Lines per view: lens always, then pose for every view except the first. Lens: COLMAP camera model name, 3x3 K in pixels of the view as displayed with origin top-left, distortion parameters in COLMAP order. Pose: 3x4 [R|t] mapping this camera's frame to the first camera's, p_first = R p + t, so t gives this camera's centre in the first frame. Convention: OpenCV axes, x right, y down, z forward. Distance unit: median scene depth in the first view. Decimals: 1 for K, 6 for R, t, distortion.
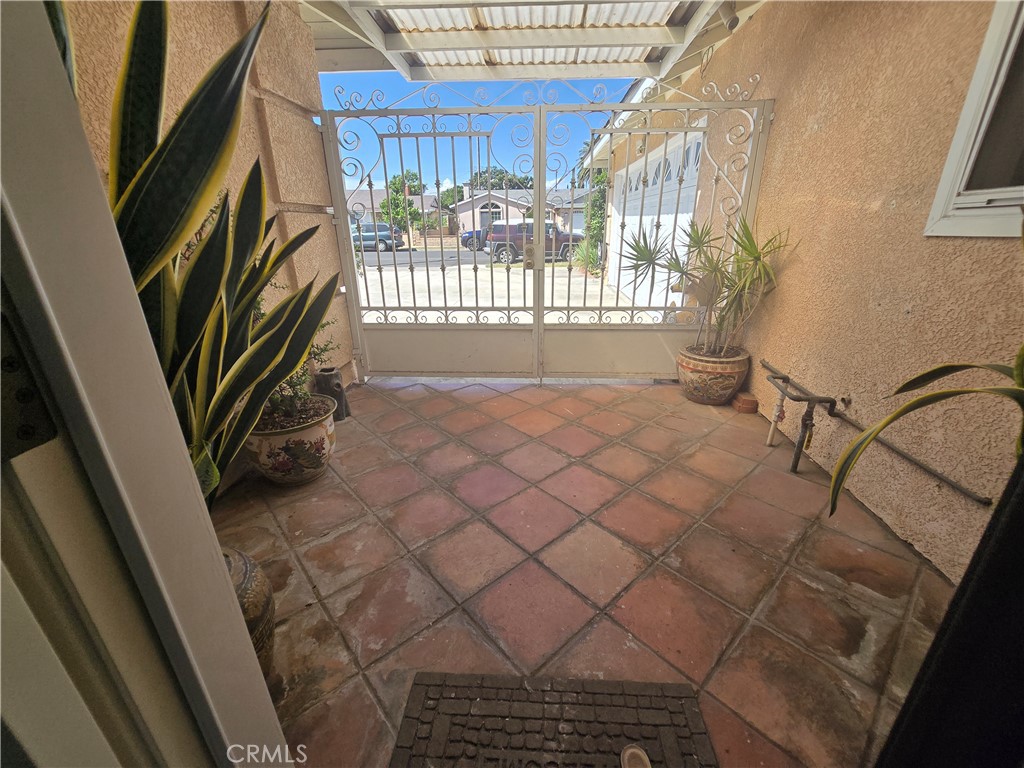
lens RADIAL K [[423.8, 0, 510.6], [0, 423.8, 377.6], [0, 0, 1]] dist [-0.004850, 0.000922]
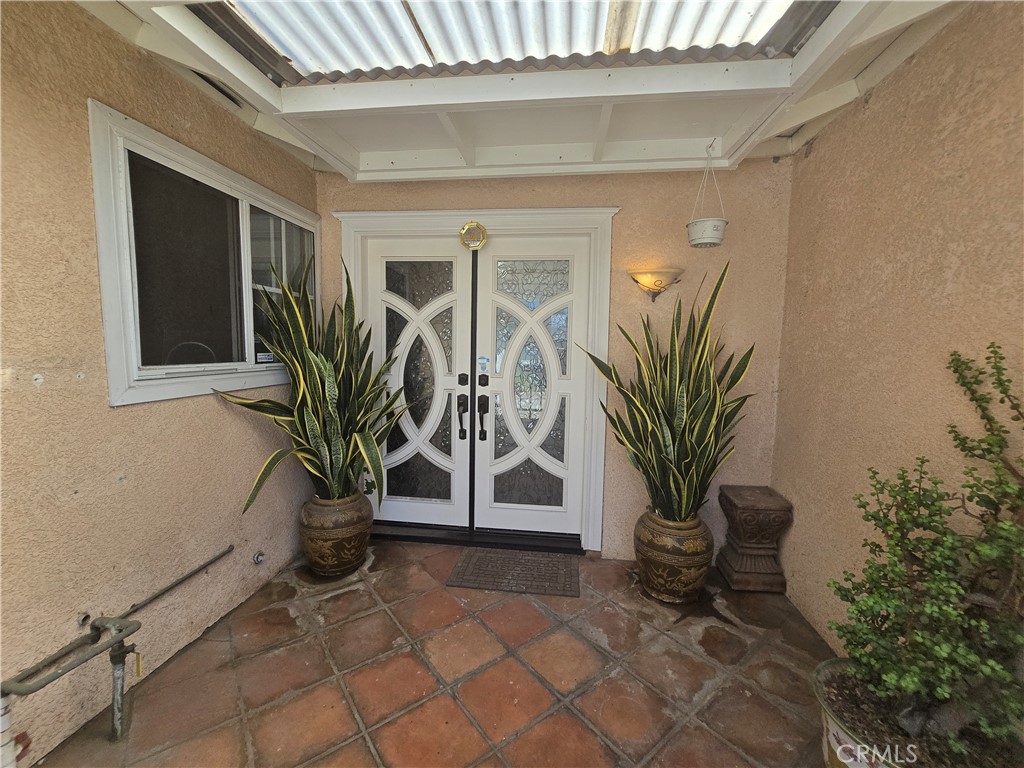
lens RADIAL K [[423.8, 0, 514.4], [0, 423.8, 386.8], [0, 0, 1]] dist [-0.004850, 0.000922]
pose [[-0.998094, -0.008616, 0.061114, -0.026486], [0.018263, 0.904629, 0.425809, -0.840498], [-0.058954, 0.426113, -0.902747, 1.951540]]
